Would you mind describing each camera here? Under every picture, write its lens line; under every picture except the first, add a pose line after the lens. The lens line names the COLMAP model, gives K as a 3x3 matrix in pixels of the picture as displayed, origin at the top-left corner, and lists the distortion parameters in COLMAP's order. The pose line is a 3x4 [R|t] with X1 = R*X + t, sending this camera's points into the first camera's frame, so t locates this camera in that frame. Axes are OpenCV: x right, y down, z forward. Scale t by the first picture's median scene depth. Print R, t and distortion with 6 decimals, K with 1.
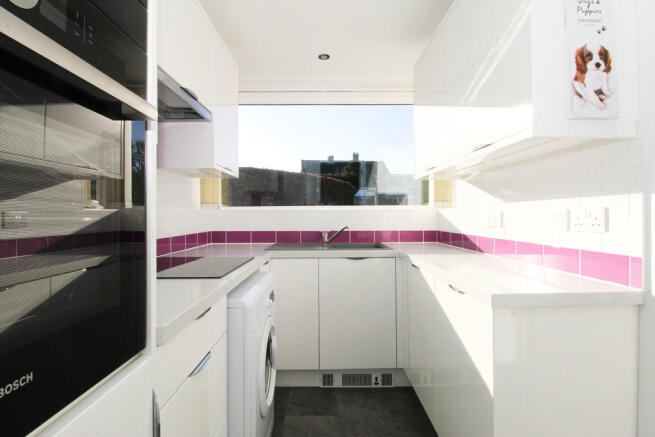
lens RADIAL K [[331.8, 0, 327.5], [0, 331.8, 218.5], [0, 0, 1]] dist [-0.003479, -0.000885]
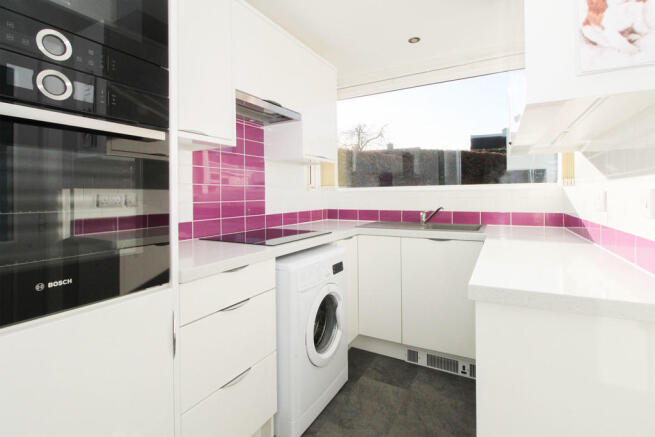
lens RADIAL K [[316.9, 0, 326.8], [0, 316.9, 199.7], [0, 0, 1]] dist [-0.000766, 0.000645]
pose [[0.866145, 0.002641, -0.499786, 0.261511], [0.001461, 0.999968, 0.007816, -0.005574], [0.499791, -0.007499, 0.866114, 0.020134]]
